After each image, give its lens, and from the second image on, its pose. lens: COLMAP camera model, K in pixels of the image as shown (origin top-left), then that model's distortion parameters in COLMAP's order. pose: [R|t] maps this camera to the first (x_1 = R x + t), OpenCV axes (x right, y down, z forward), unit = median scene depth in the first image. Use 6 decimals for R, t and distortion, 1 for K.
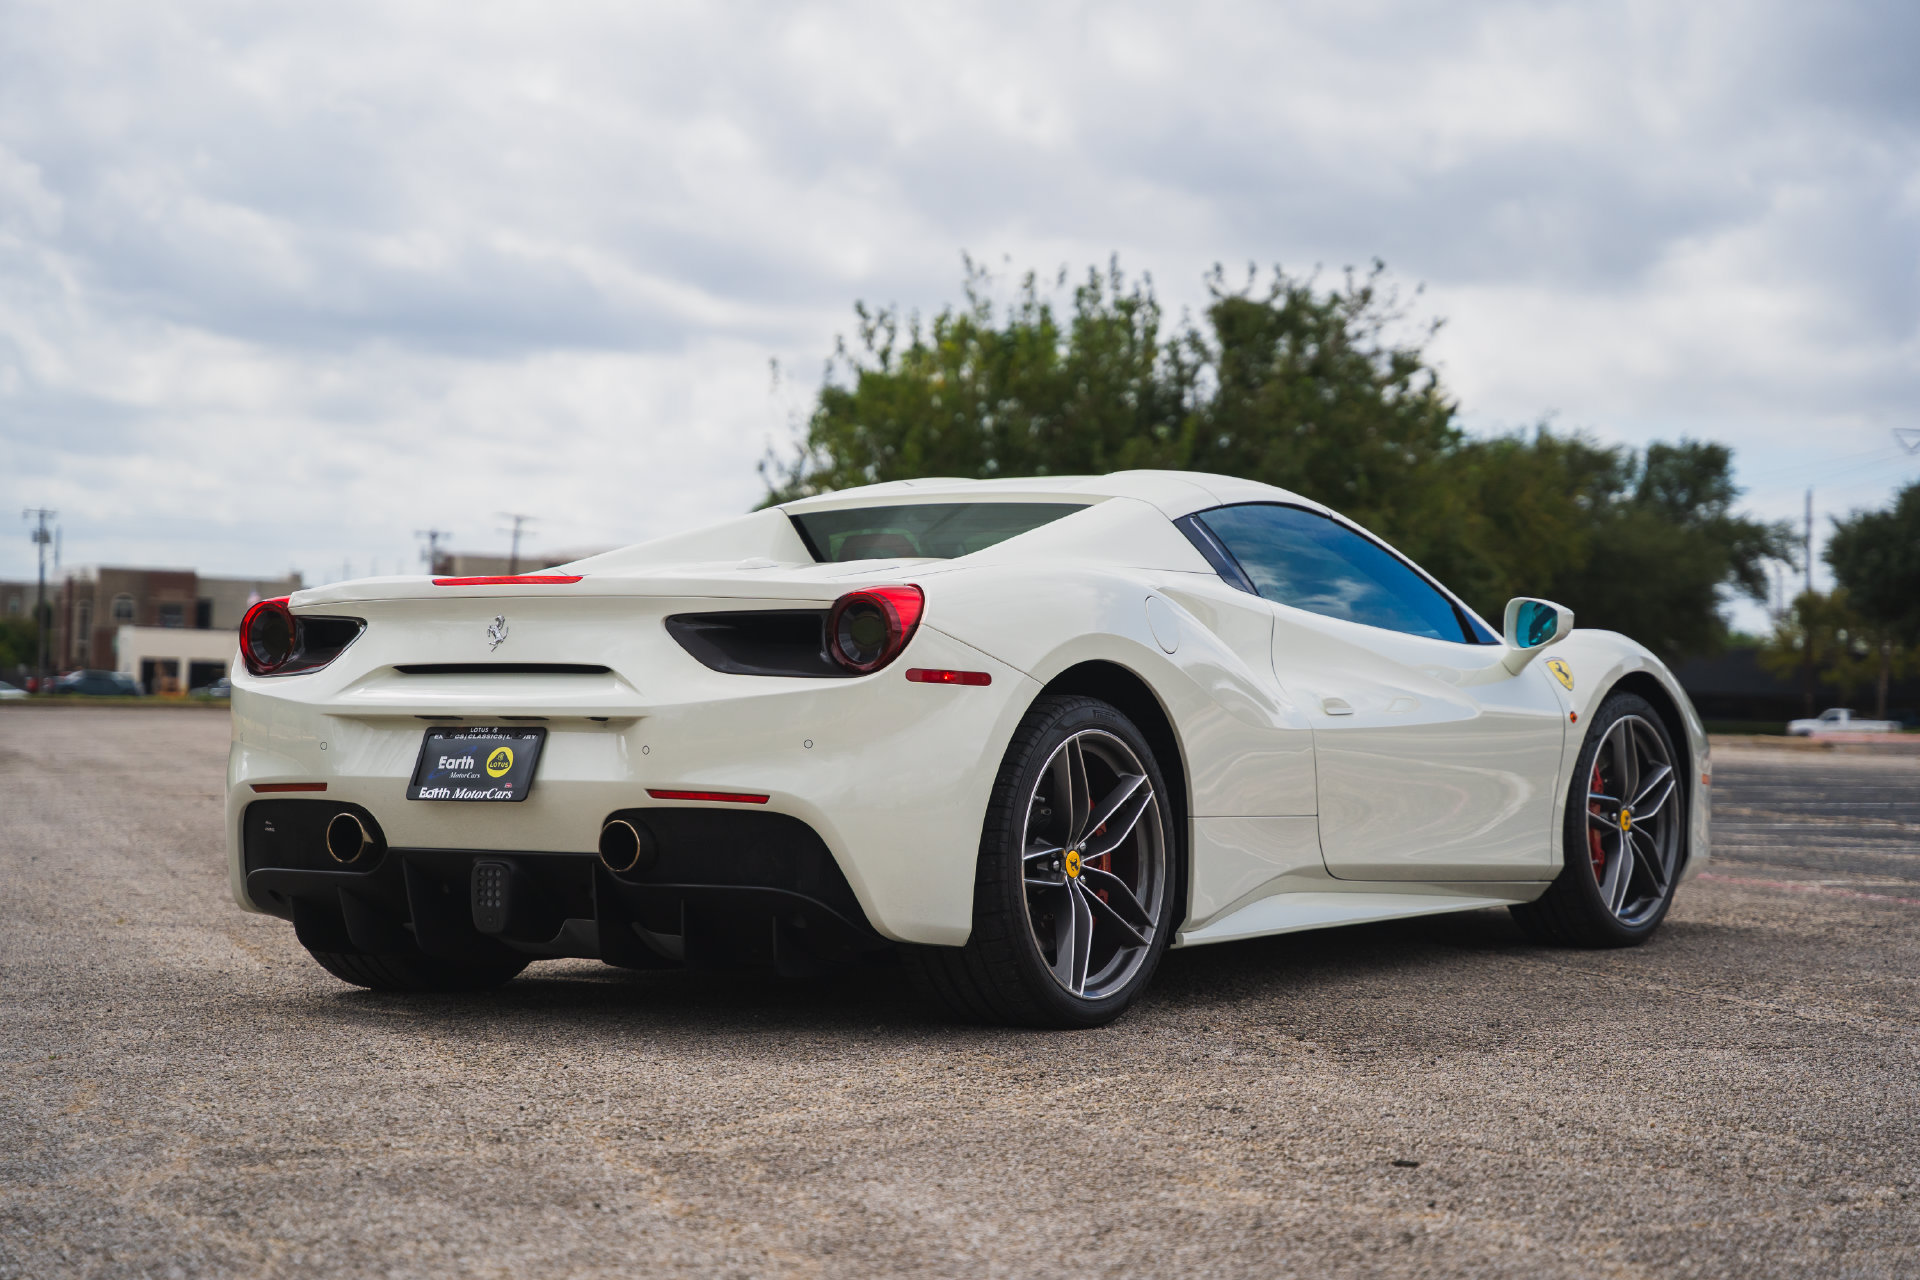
lens RADIAL K [[3903.9, 0, 960.0], [0, 3903.9, 640.0], [0, 0, 1]] dist [0.286945, 0.245496]
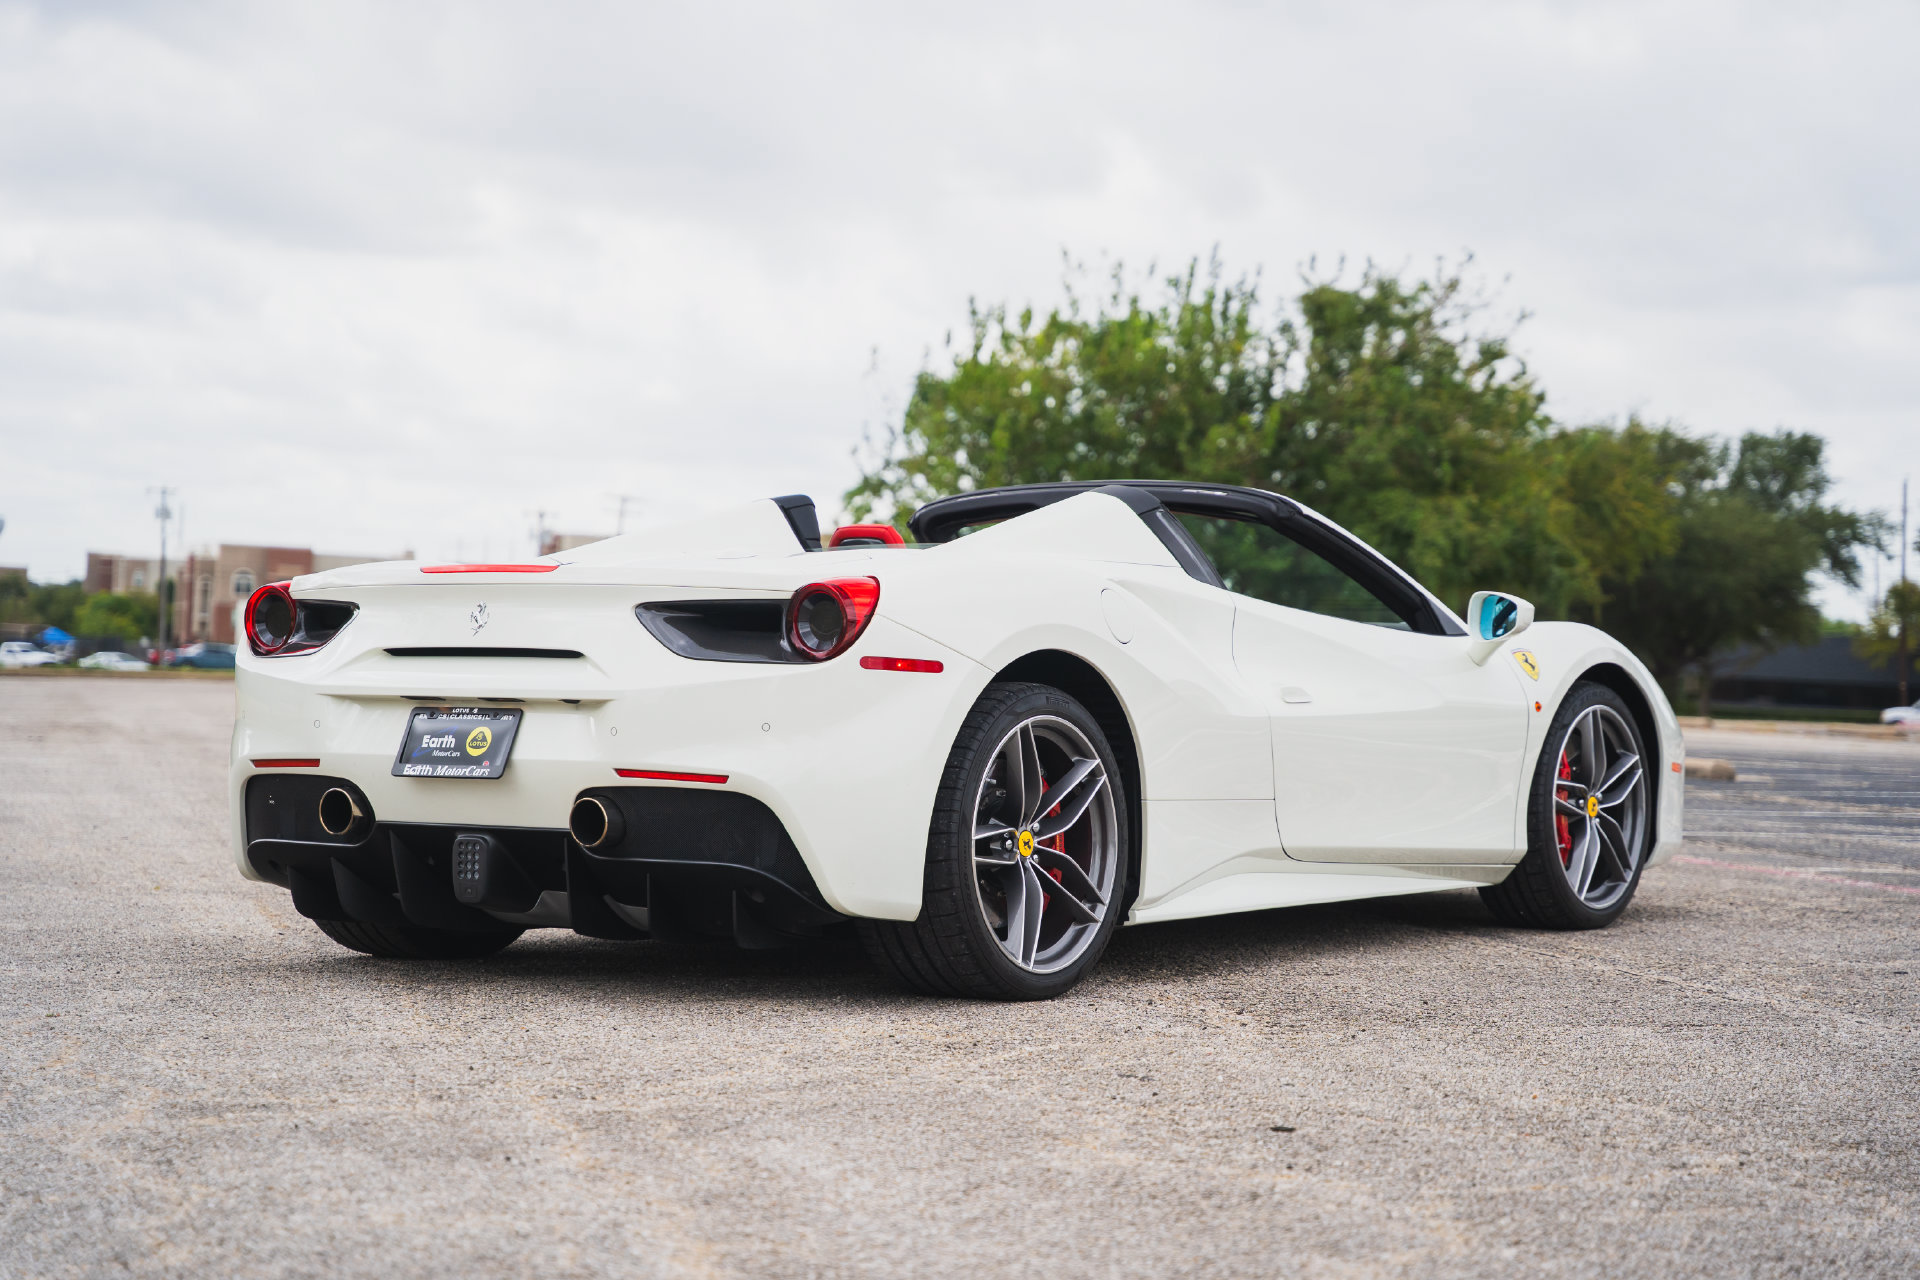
lens RADIAL K [[3857.6, 0, 941.8], [0, 3857.6, 644.8], [0, 0, 1]] dist [0.268597, 0.372852]
pose [[0.999440, 0.008980, -0.032246, 0.039447], [-0.008777, 0.999941, 0.006442, -0.002469], [0.032302, -0.006156, 0.999459, -0.034408]]
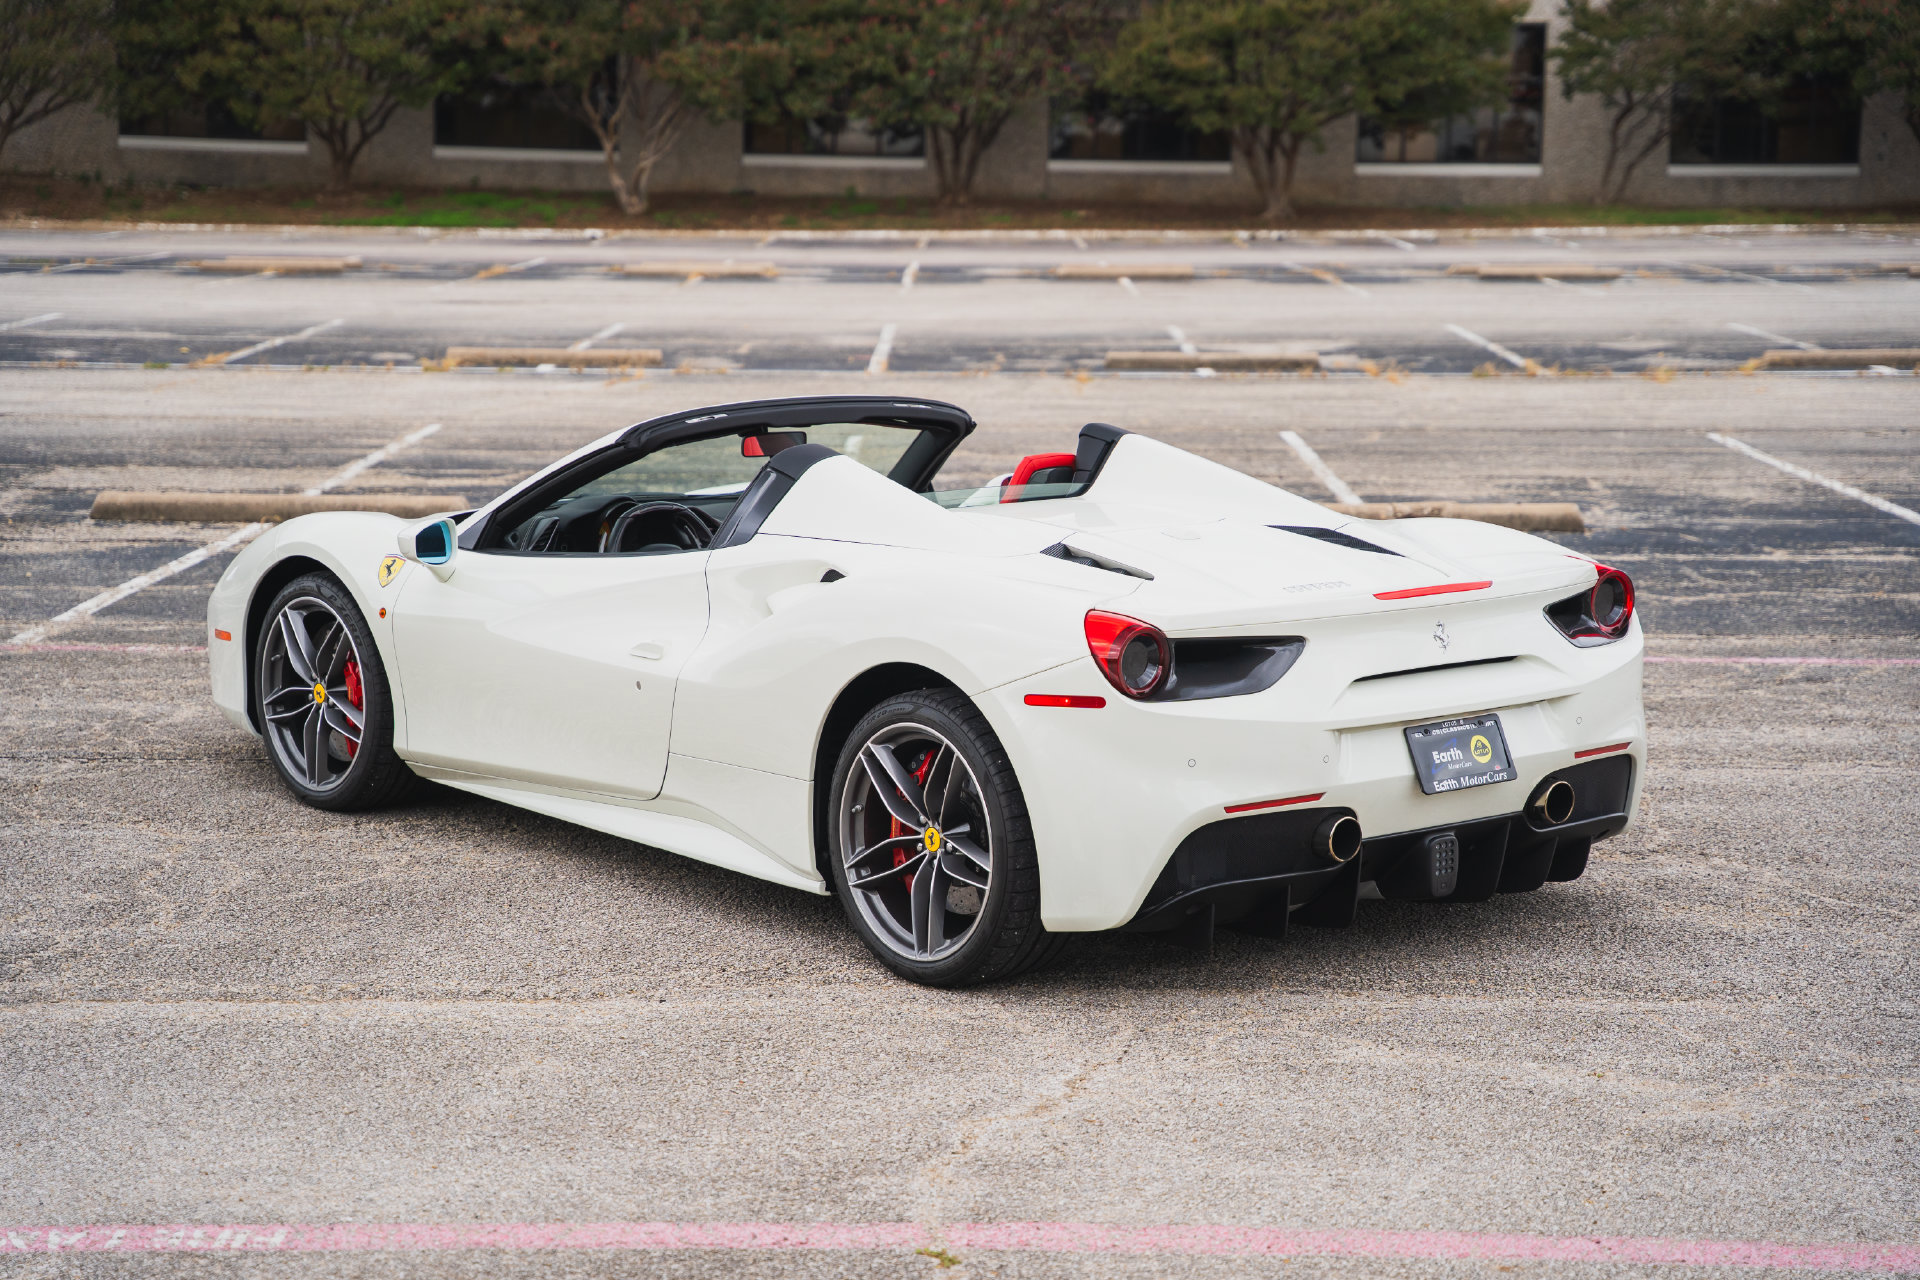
lens RADIAL K [[3734.3, 0, 958.9], [0, 3734.3, 657.1], [0, 0, 1]] dist [0.280864, 0.367769]
pose [[0.273457, -0.146349, 0.950686, -1.184061], [-0.010697, 0.987834, 0.155145, -0.162293], [-0.961825, -0.052595, 0.268565, 0.837108]]
